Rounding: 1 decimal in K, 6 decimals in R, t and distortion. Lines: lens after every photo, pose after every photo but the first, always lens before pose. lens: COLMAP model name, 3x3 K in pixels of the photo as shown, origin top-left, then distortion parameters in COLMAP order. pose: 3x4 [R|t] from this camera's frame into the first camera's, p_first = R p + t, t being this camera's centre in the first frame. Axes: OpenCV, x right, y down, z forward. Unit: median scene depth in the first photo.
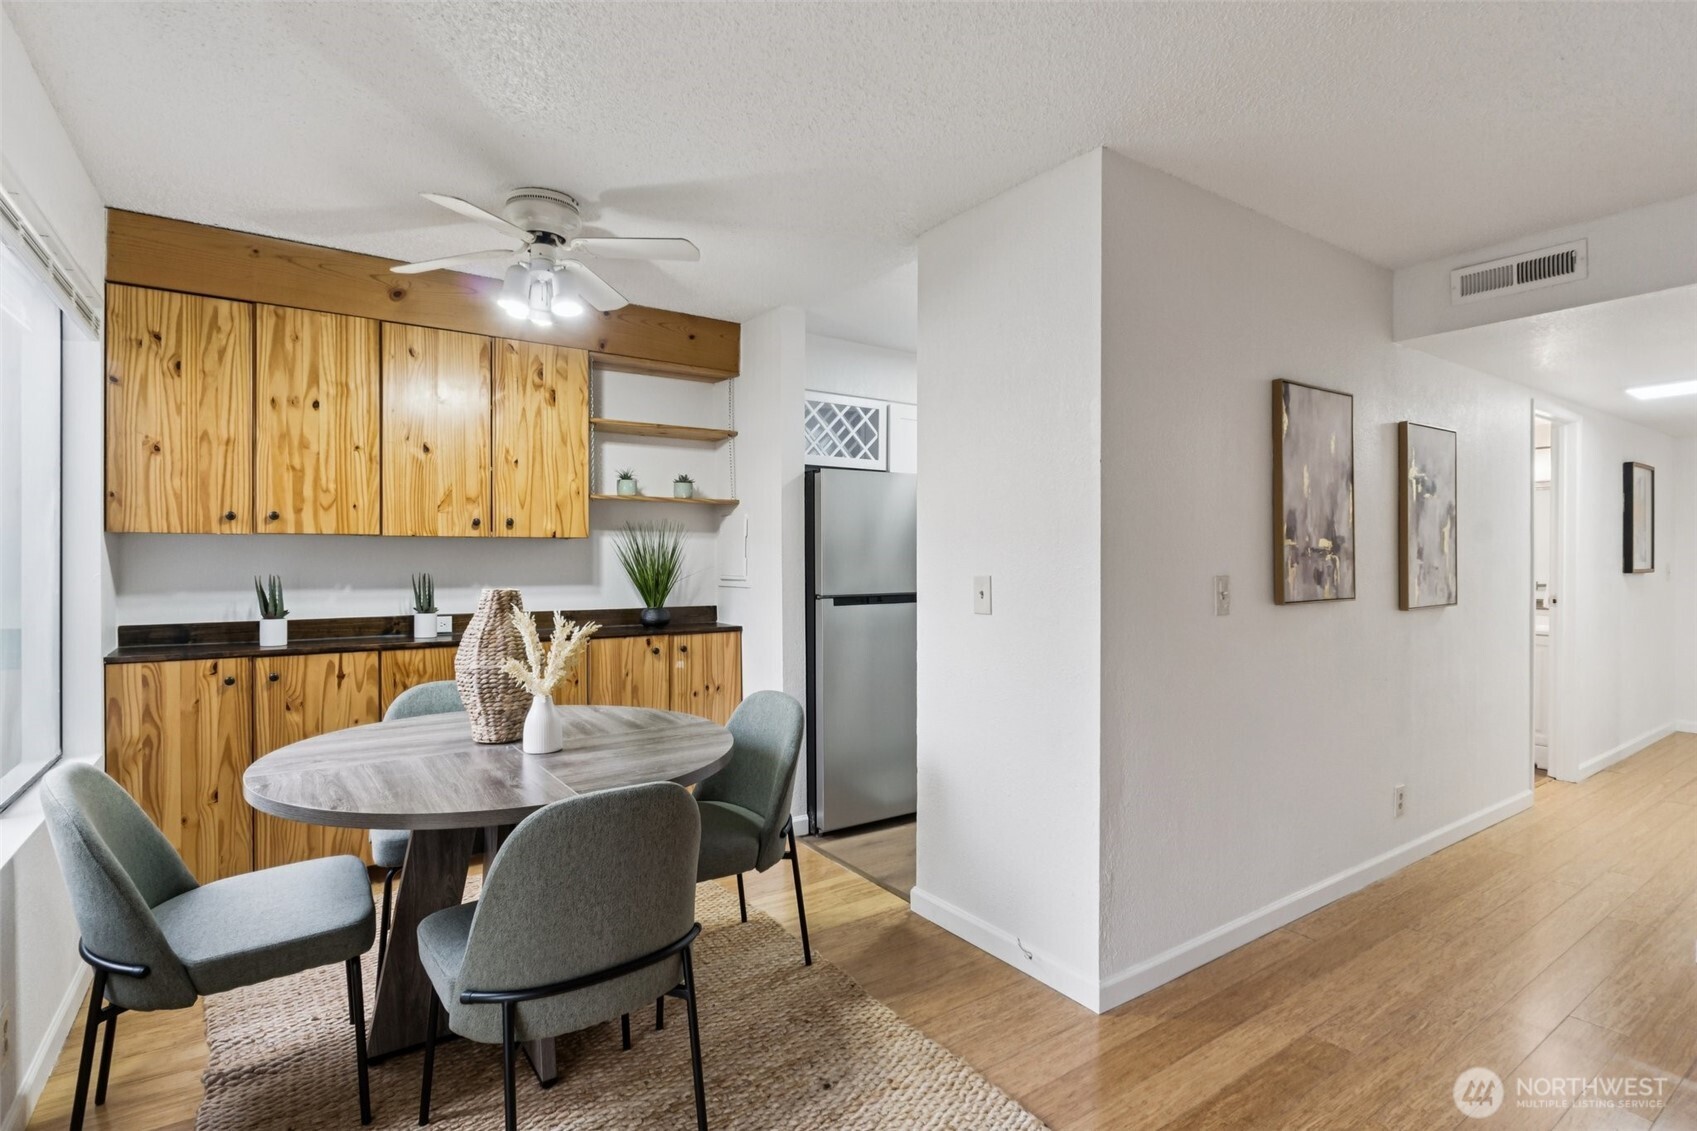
lens RADIAL K [[849.2, 0, 842.9], [0, 849.2, 565.2], [0, 0, 1]] dist [-0.008323, 0.000924]
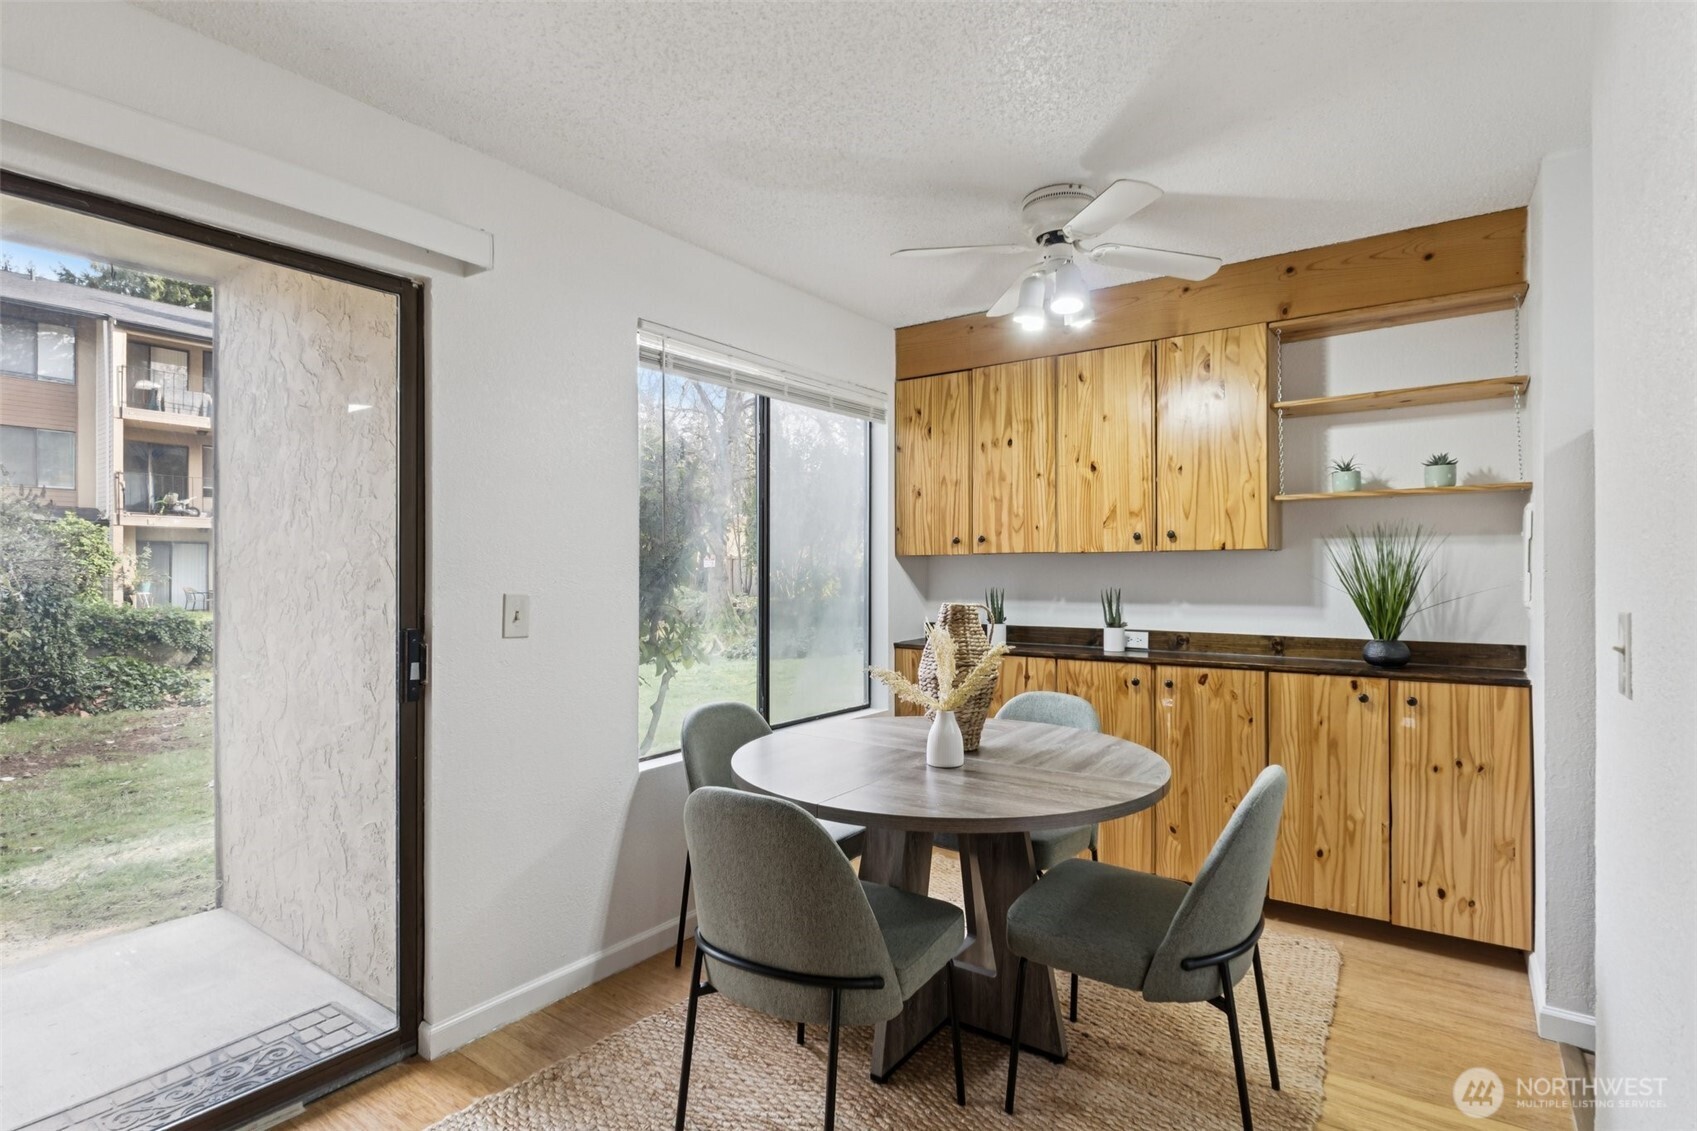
lens RADIAL K [[849.2, 0, 857.1], [0, 849.2, 580.9], [0, 0, 1]] dist [-0.008323, 0.000924]
pose [[0.322528, 0.007922, -0.946527, 0.391570], [-0.006488, 0.999960, 0.006158, -0.003955], [0.946538, 0.004154, 0.322567, 0.392262]]
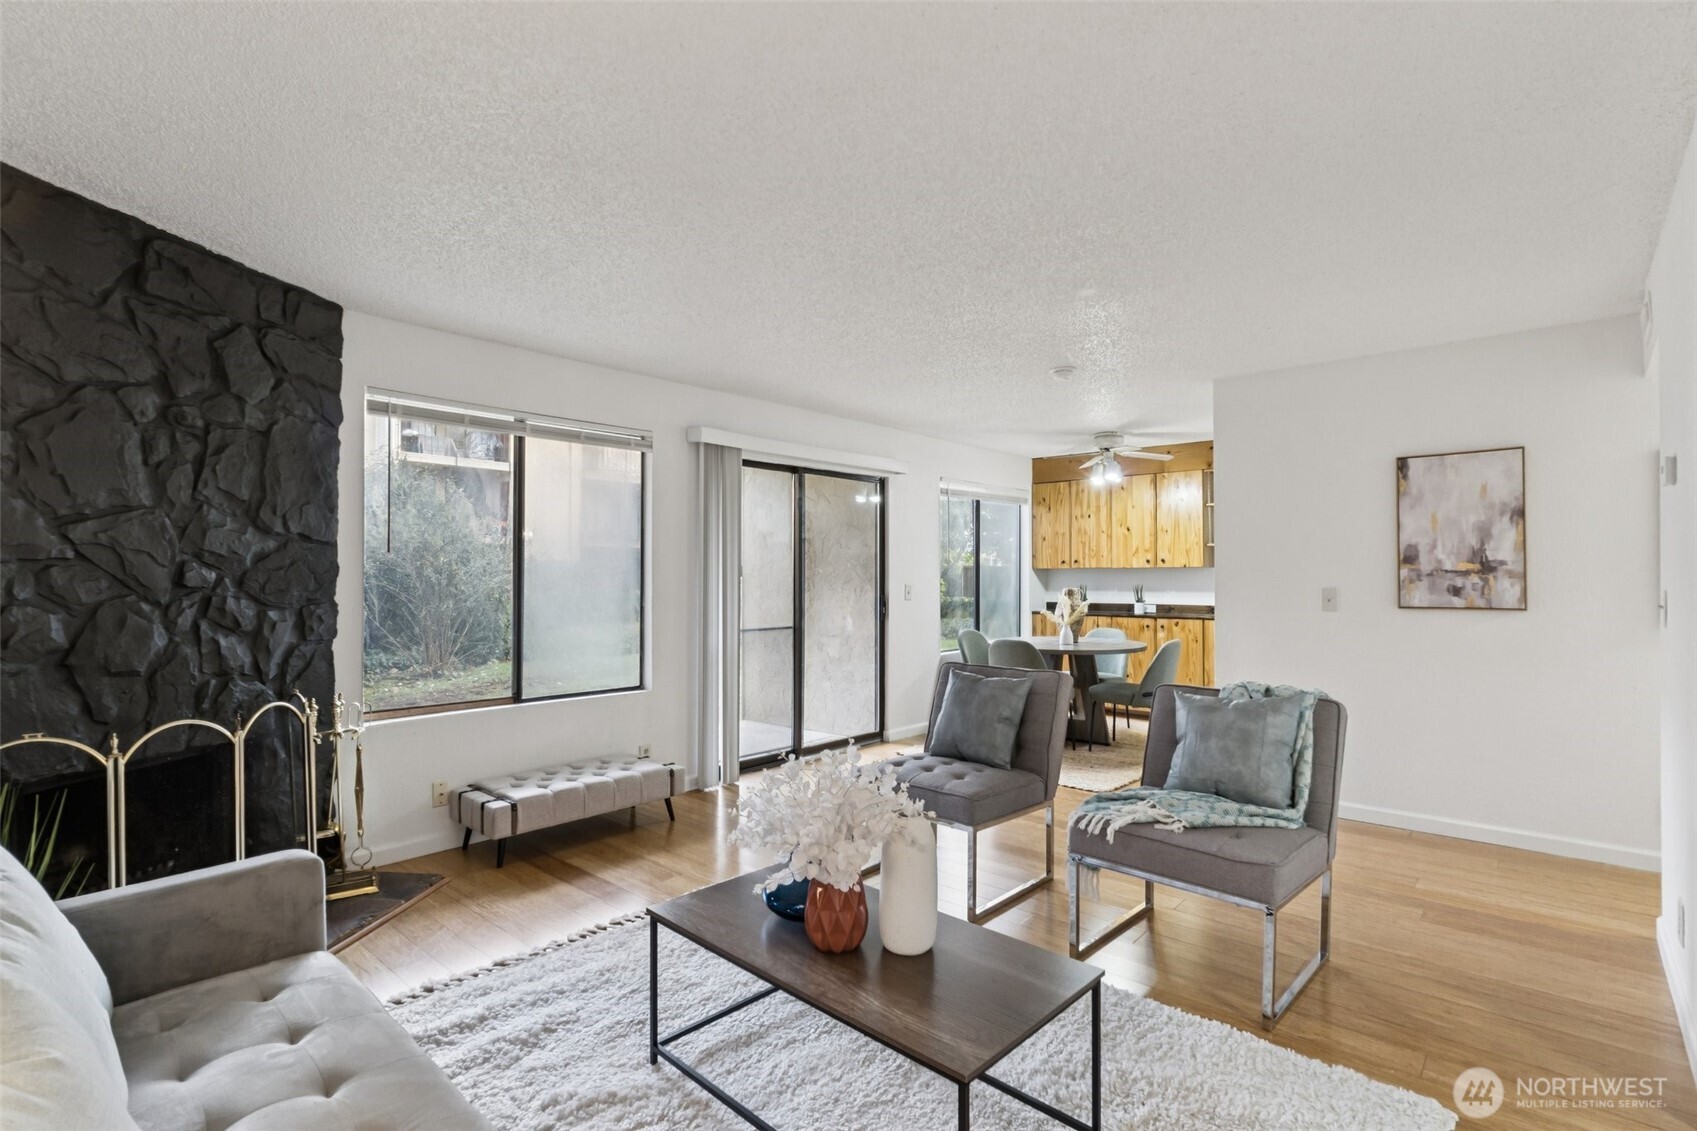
lens RADIAL K [[849.2, 0, 841.9], [0, 849.2, 566.1], [0, 0, 1]] dist [-0.008323, 0.000924]
pose [[0.219758, -0.013730, -0.975458, 1.544816], [-0.008022, 0.999842, -0.015880, 0.003270], [0.975521, 0.011314, 0.219613, -0.244659]]
